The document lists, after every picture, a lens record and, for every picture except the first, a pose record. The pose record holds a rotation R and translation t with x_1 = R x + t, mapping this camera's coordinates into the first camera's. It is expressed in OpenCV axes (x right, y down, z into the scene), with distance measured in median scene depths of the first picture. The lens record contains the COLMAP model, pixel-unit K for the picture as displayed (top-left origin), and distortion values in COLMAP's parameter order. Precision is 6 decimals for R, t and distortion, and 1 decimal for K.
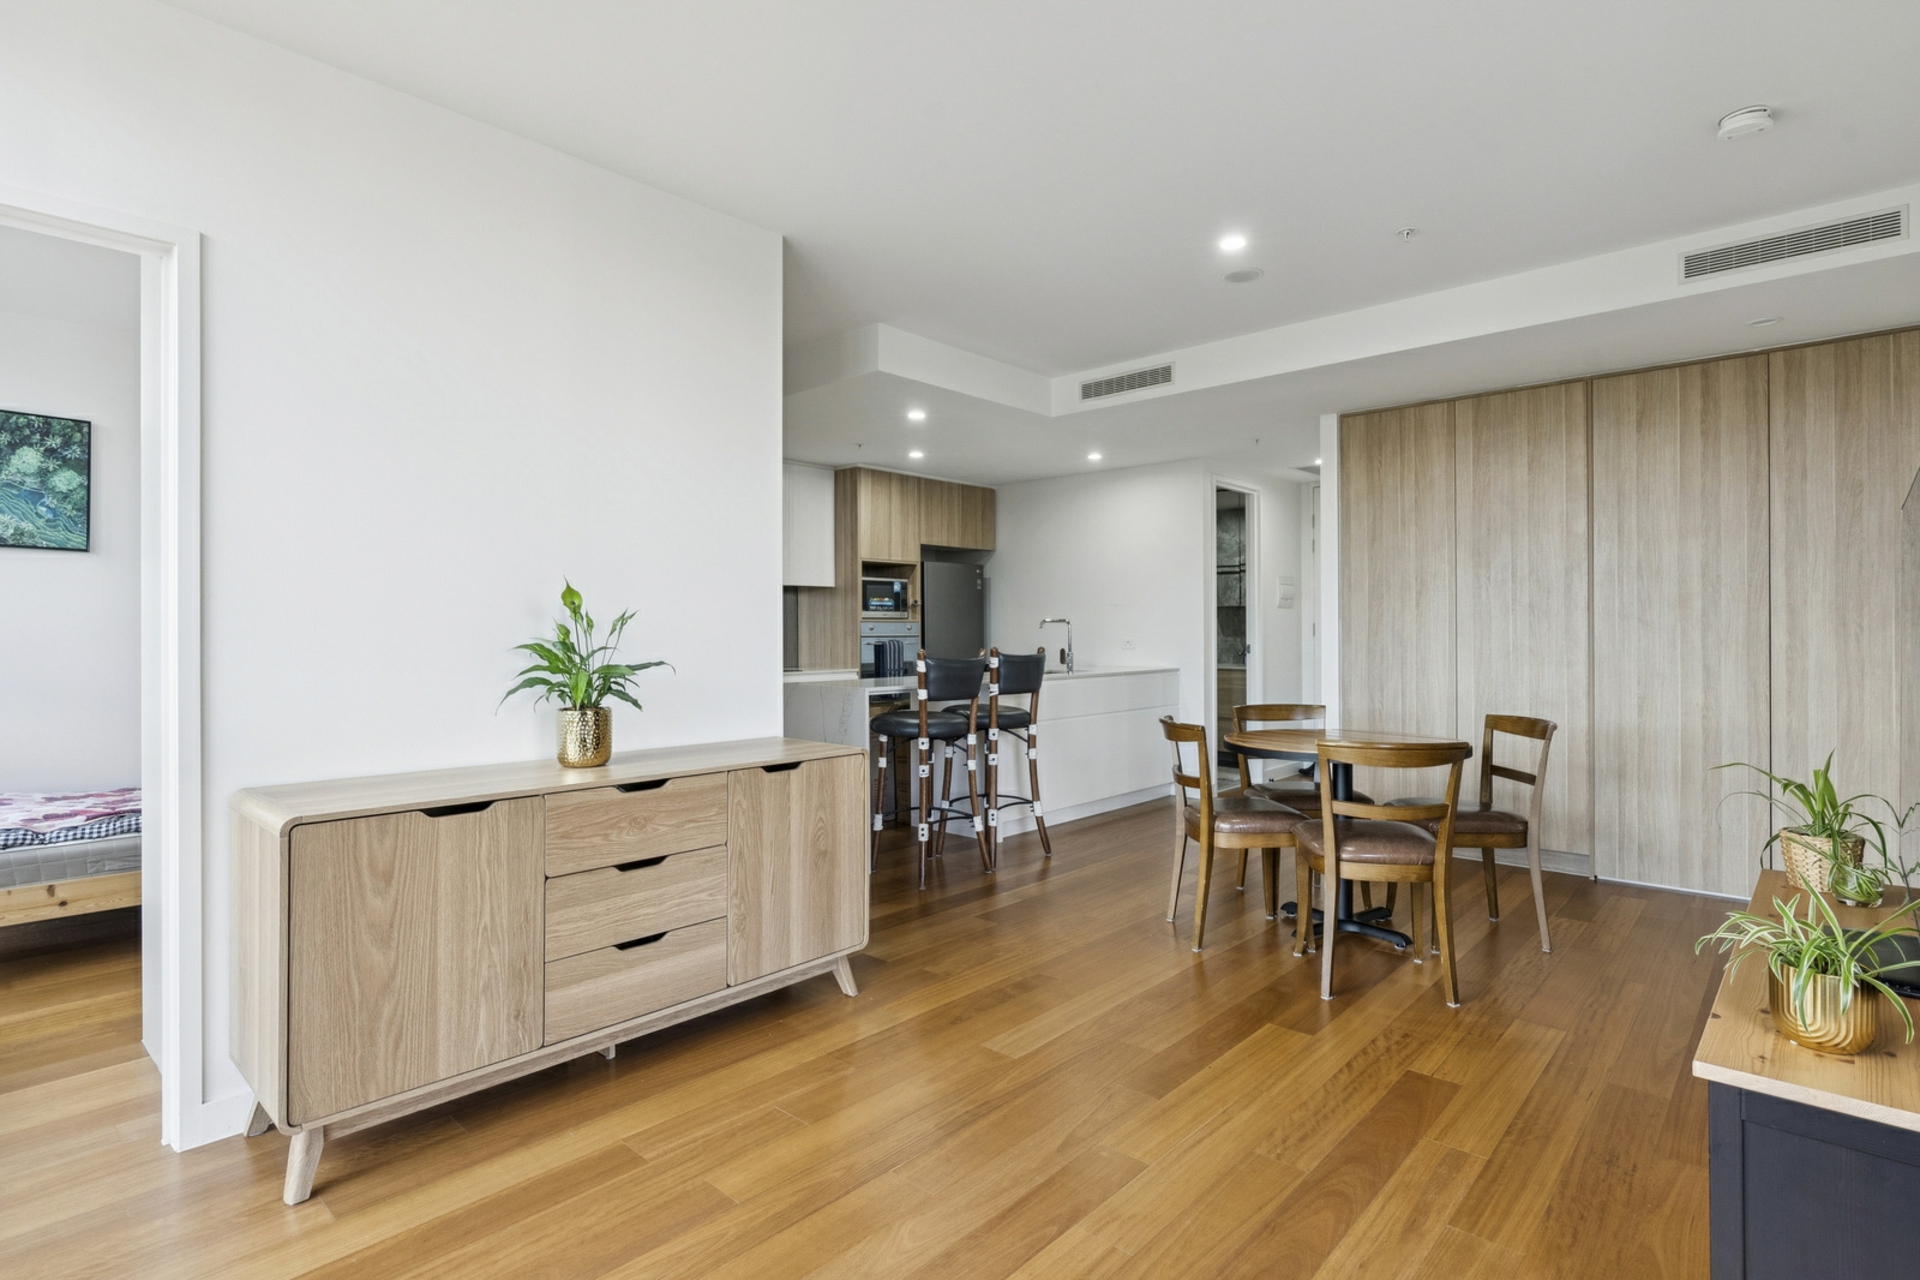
lens RADIAL K [[955.5, 0, 960.0], [0, 955.5, 640.0], [0, 0, 1]] dist [-0.000864, -0.000176]
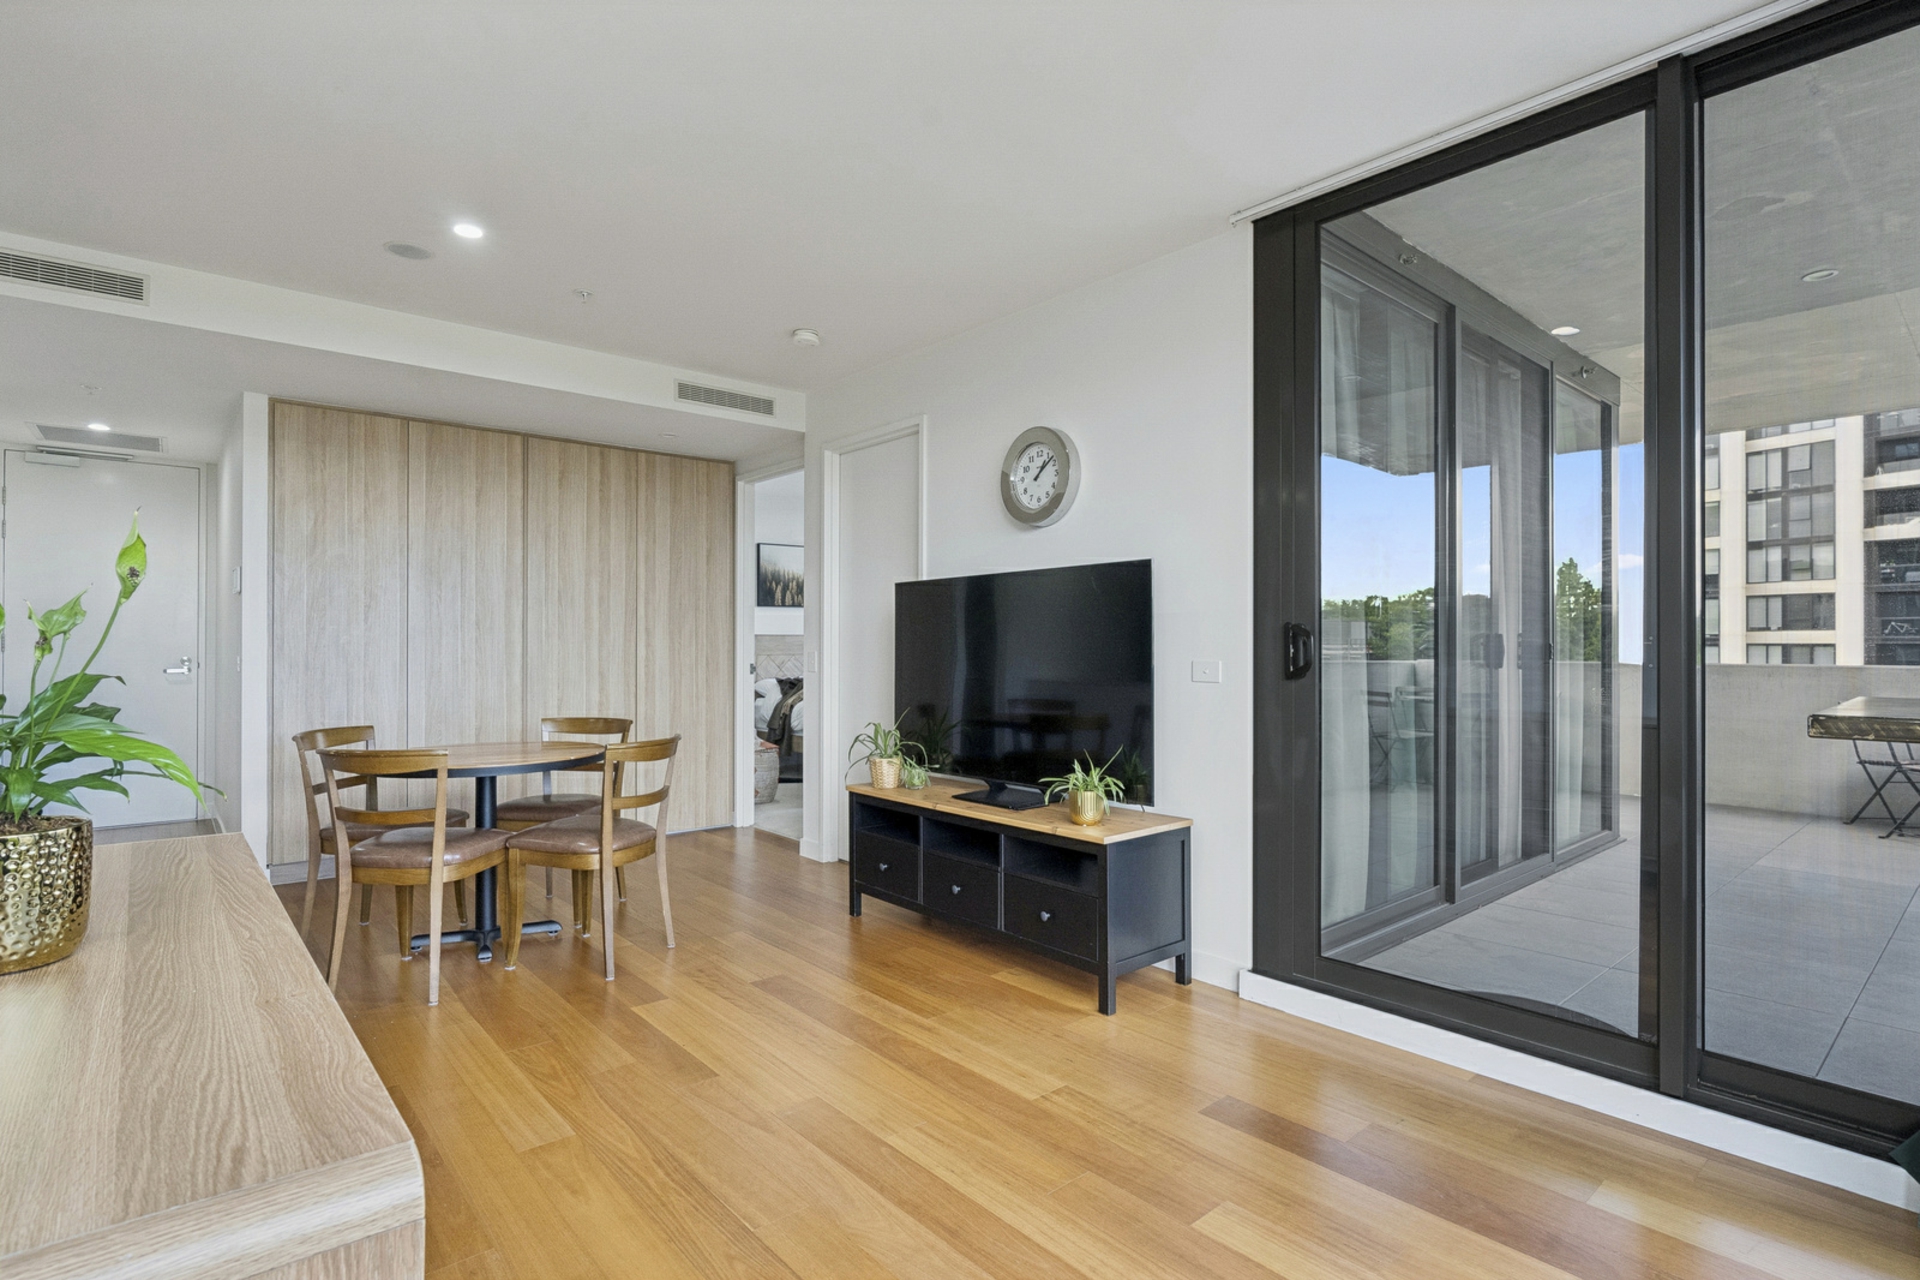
lens RADIAL K [[955.5, 0, 960.0], [0, 955.5, 640.0], [0, 0, 1]] dist [-0.000864, -0.000176]
pose [[0.115437, 0.010764, 0.993256, -0.420469], [0.007427, 0.999904, -0.011699, 0.000411], [-0.993287, 0.008727, 0.115346, 0.298604]]
